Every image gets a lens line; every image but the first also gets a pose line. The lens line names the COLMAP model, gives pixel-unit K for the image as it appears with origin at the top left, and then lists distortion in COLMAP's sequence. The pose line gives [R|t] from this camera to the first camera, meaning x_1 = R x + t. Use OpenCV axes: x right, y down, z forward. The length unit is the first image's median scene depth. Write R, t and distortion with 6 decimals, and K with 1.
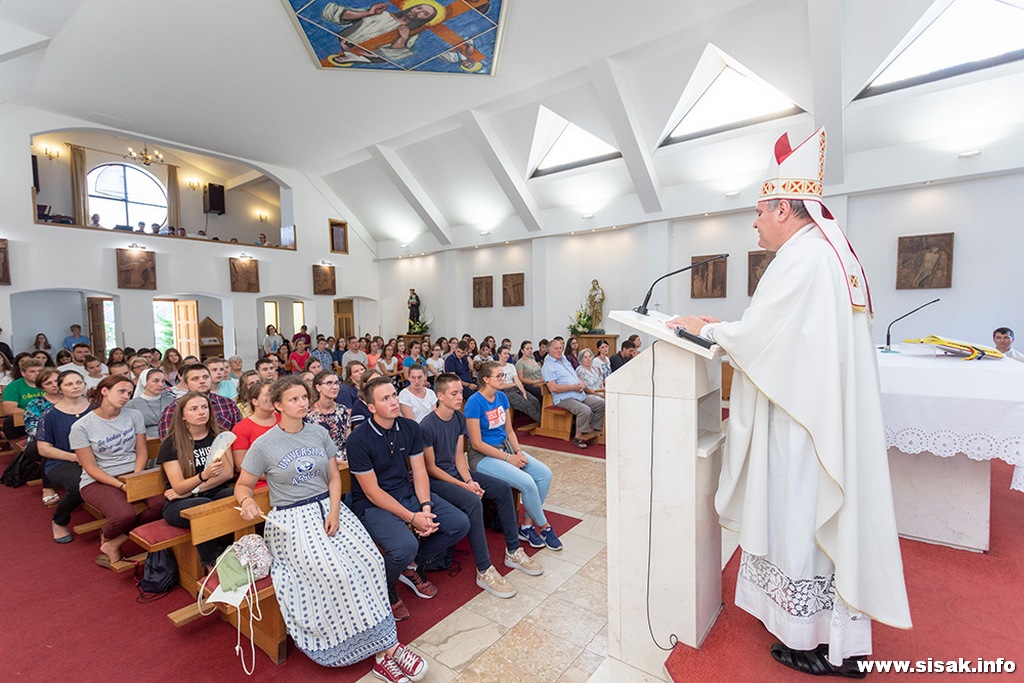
lens RADIAL K [[483.7, 0, 503.0], [0, 483.7, 344.6], [0, 0, 1]] dist [-0.002894, 0.001162]
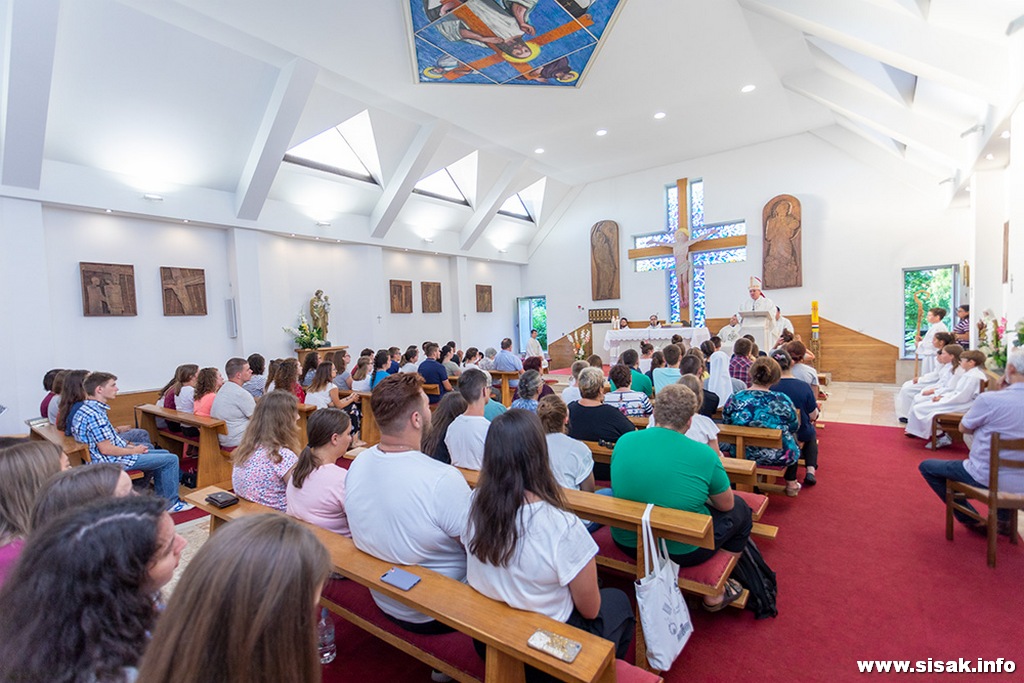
lens RADIAL K [[483.7, 0, 511.3], [0, 483.7, 342.7], [0, 0, 1]] dist [-0.002894, 0.001162]
pose [[0.003610, -0.020327, 0.999787, -0.739298], [0.087879, 0.995932, 0.019931, -0.015707], [-0.996125, 0.087789, 0.005382, 0.603599]]
